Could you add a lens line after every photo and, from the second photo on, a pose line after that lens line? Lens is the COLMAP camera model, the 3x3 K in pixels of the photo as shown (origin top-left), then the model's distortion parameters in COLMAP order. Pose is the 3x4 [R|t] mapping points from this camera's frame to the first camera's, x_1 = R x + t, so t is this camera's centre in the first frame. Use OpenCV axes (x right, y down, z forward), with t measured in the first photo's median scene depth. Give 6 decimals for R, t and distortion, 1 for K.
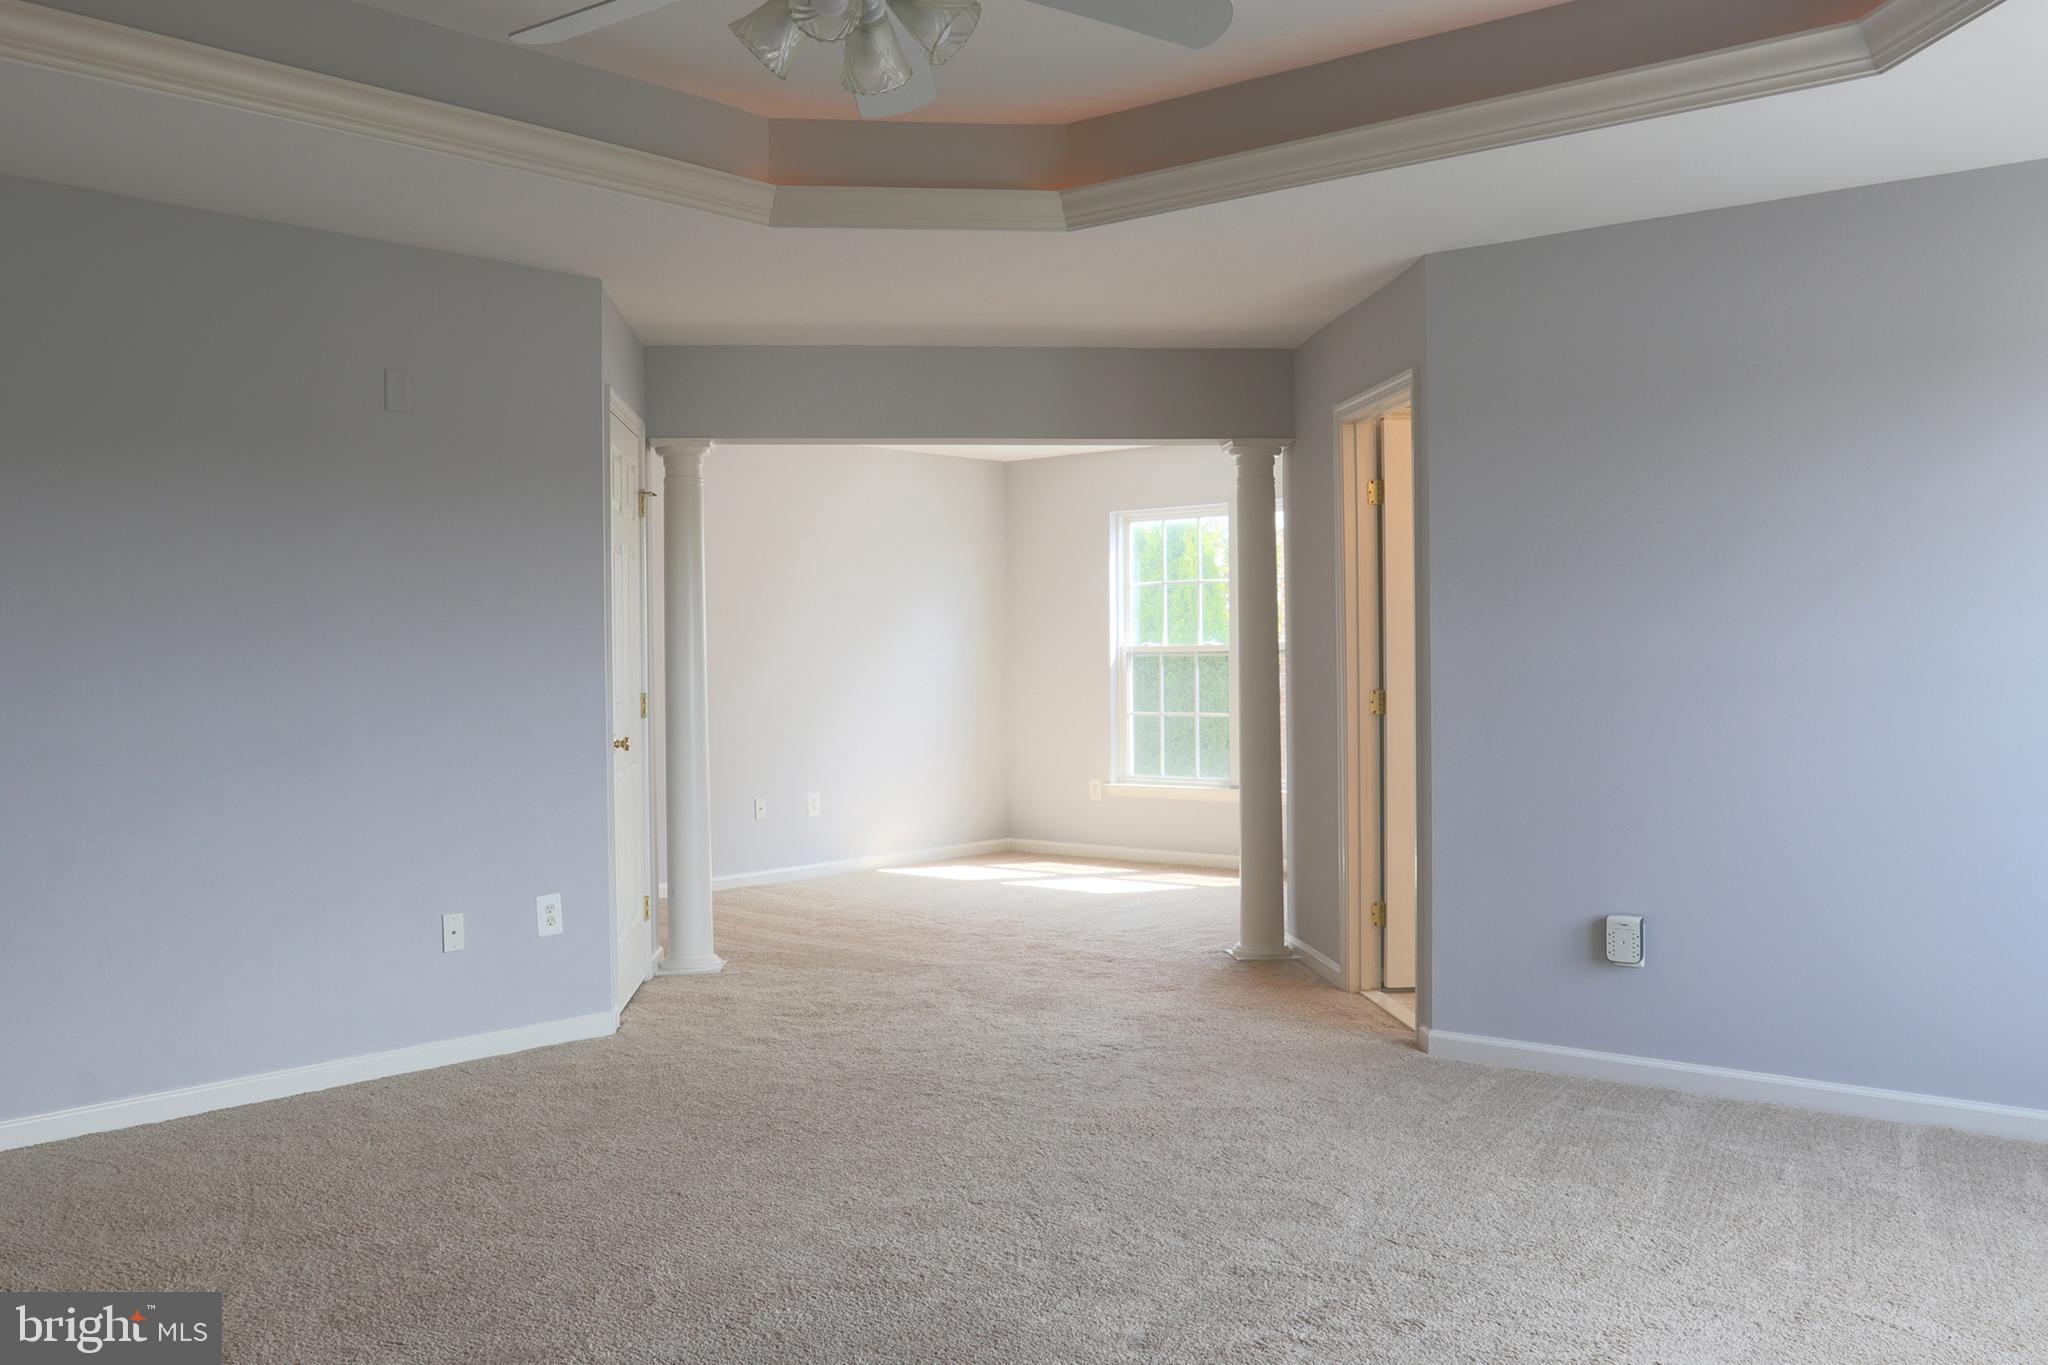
lens RADIAL K [[1785.9, 0, 1008.0], [0, 1785.9, 699.7], [0, 0, 1]] dist [-0.091628, 0.058491]
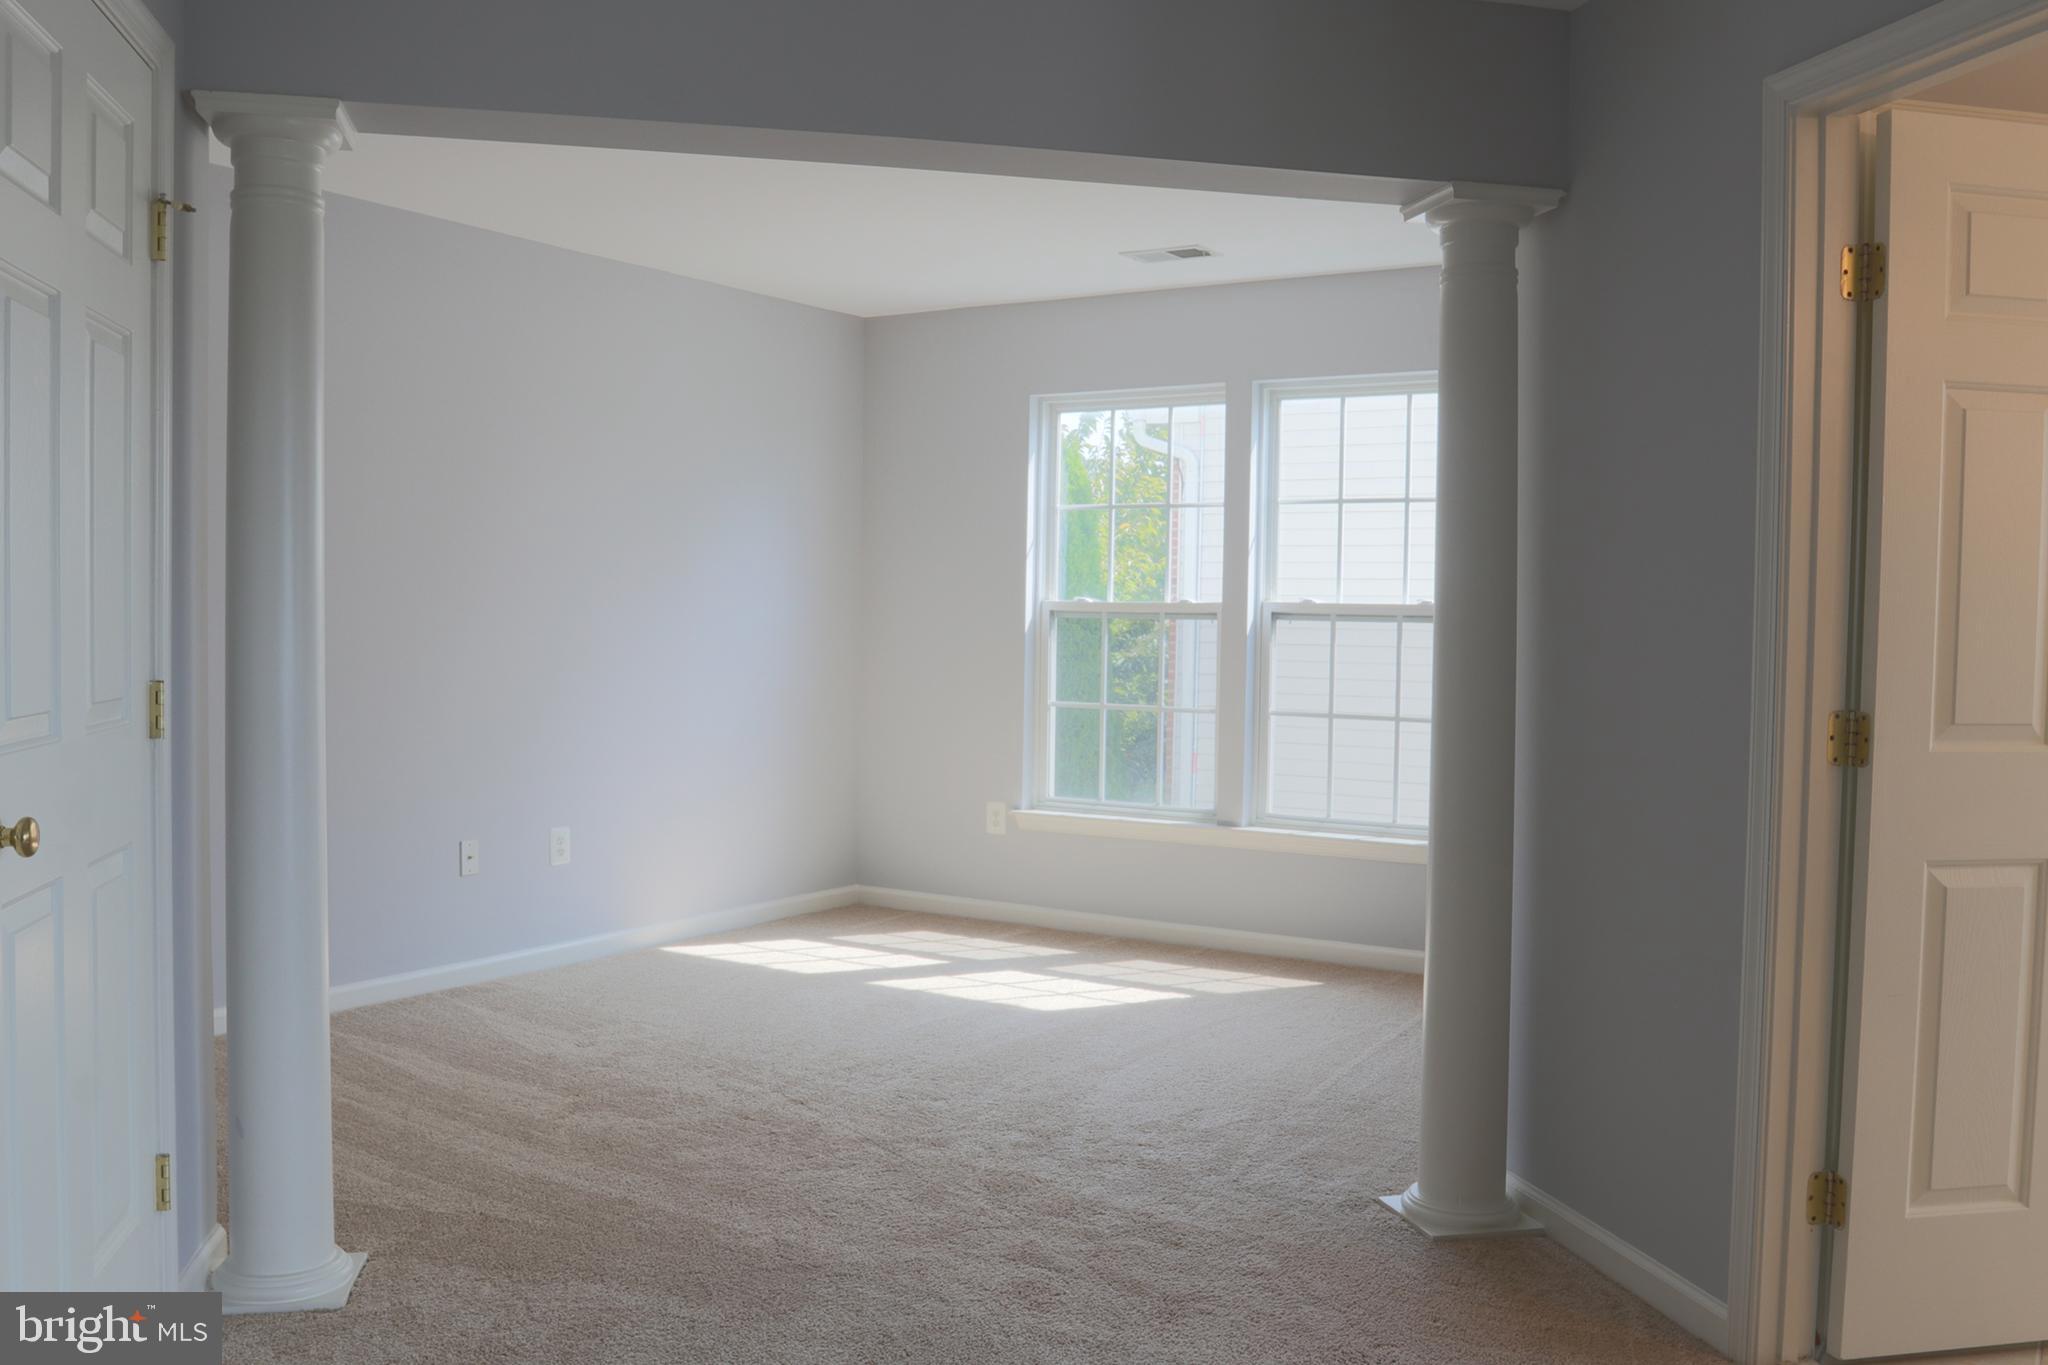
lens RADIAL K [[1785.9, 0, 1008.0], [0, 1785.9, 699.7], [0, 0, 1]] dist [-0.091628, 0.058491]
pose [[0.990275, 0.019770, 0.137710, -0.062989], [-0.023016, 0.999493, 0.022019, -0.013079], [-0.137205, -0.024974, 0.990228, 0.570774]]
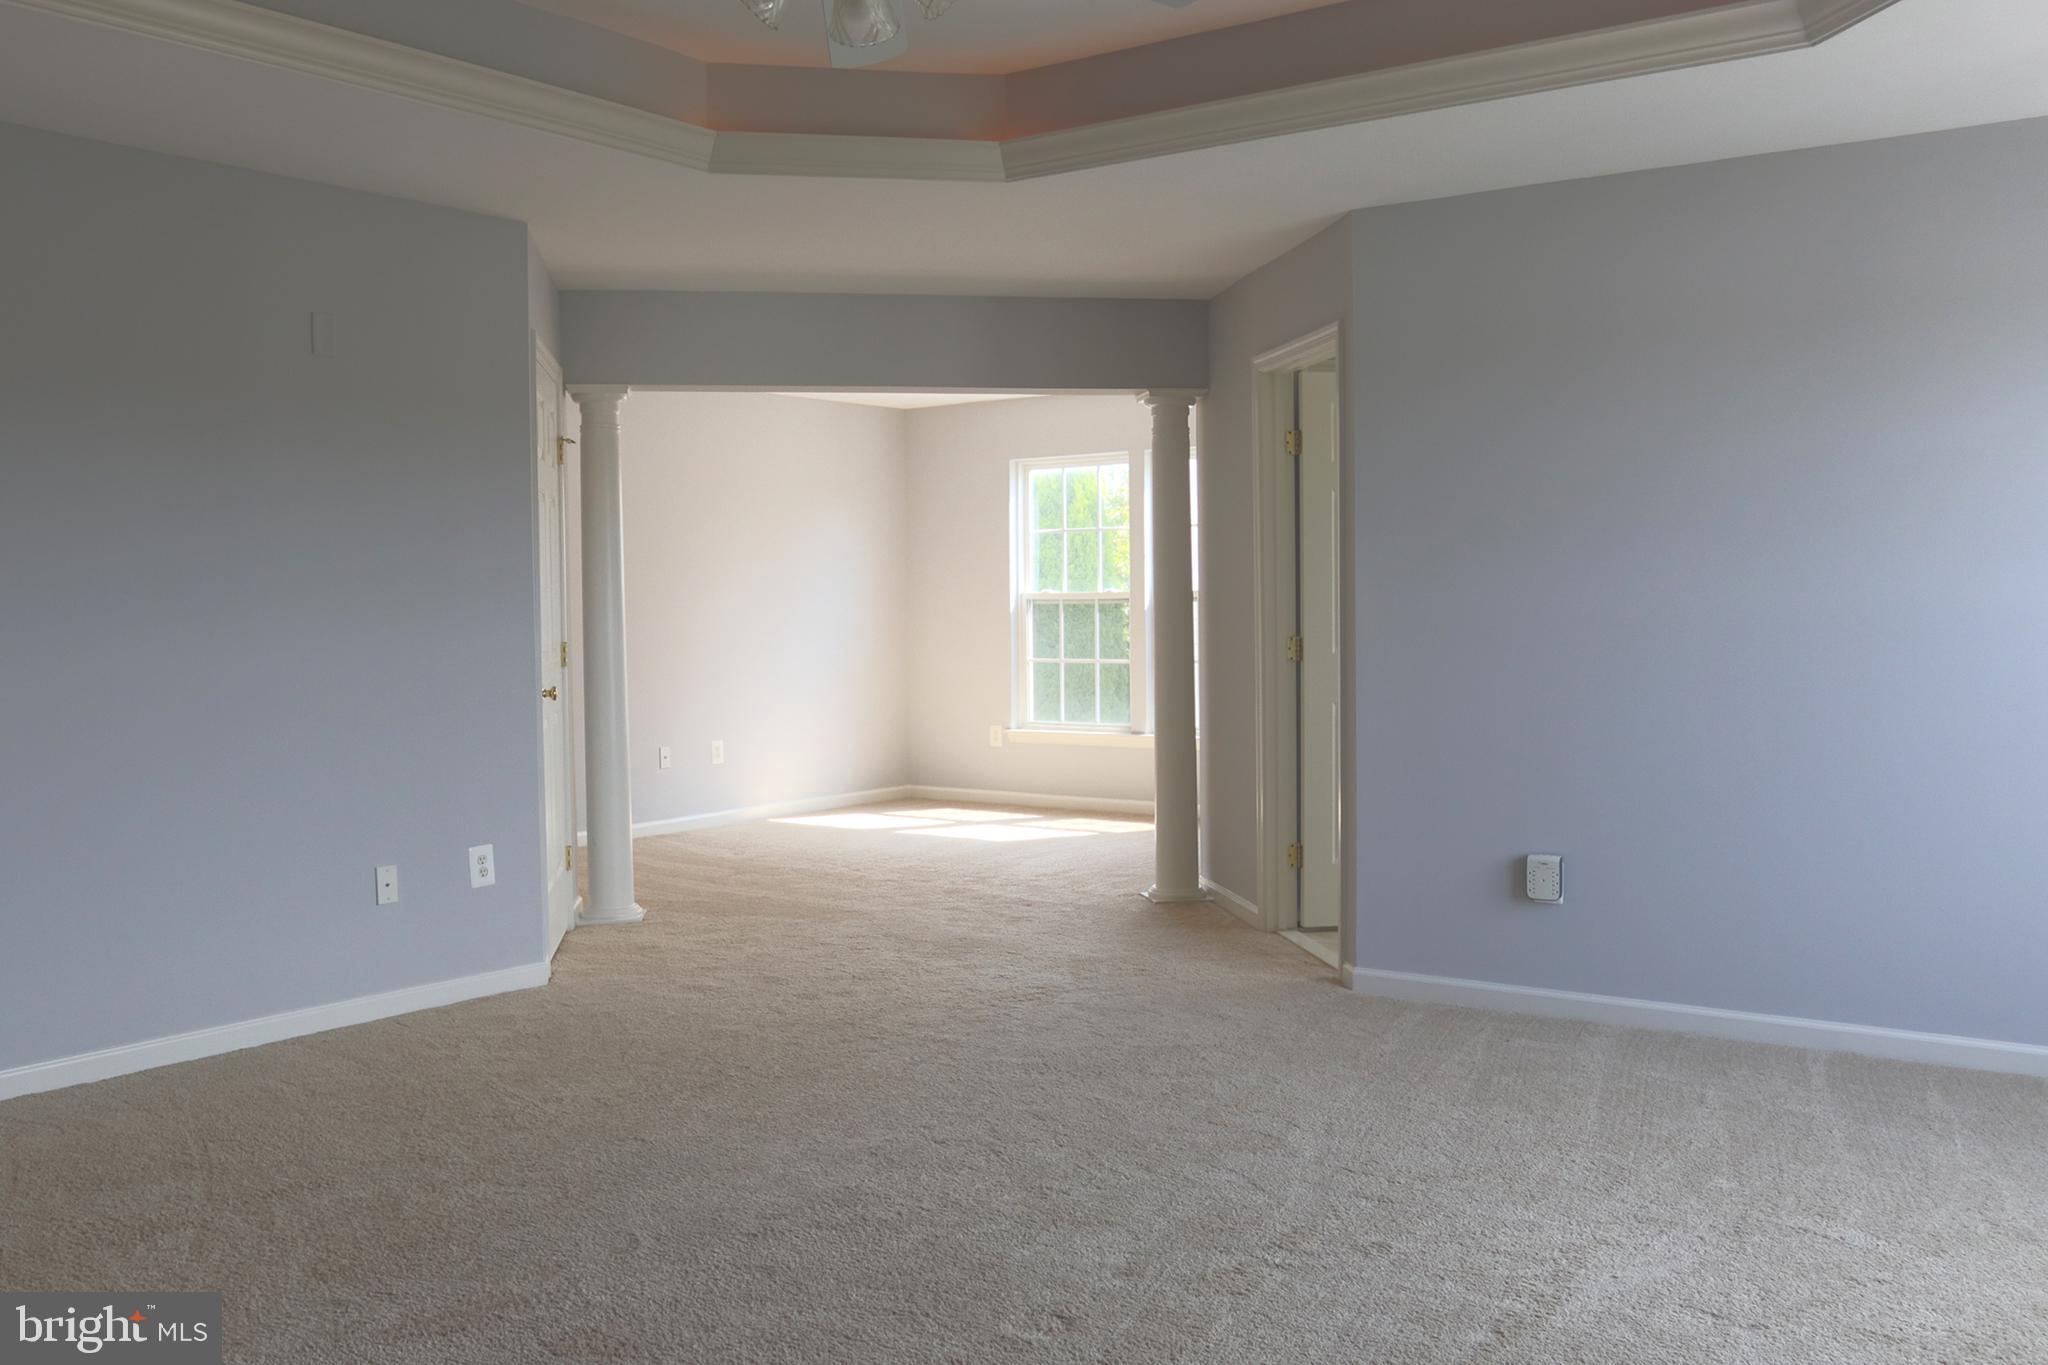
lens RADIAL K [[1785.9, 0, 1008.0], [0, 1785.9, 699.7], [0, 0, 1]] dist [-0.091628, 0.058491]
pose [[0.997161, -0.005137, 0.075125, -0.032640], [0.002885, 0.999544, 0.030054, -0.000616], [-0.075245, -0.029752, 0.996721, -0.007904]]
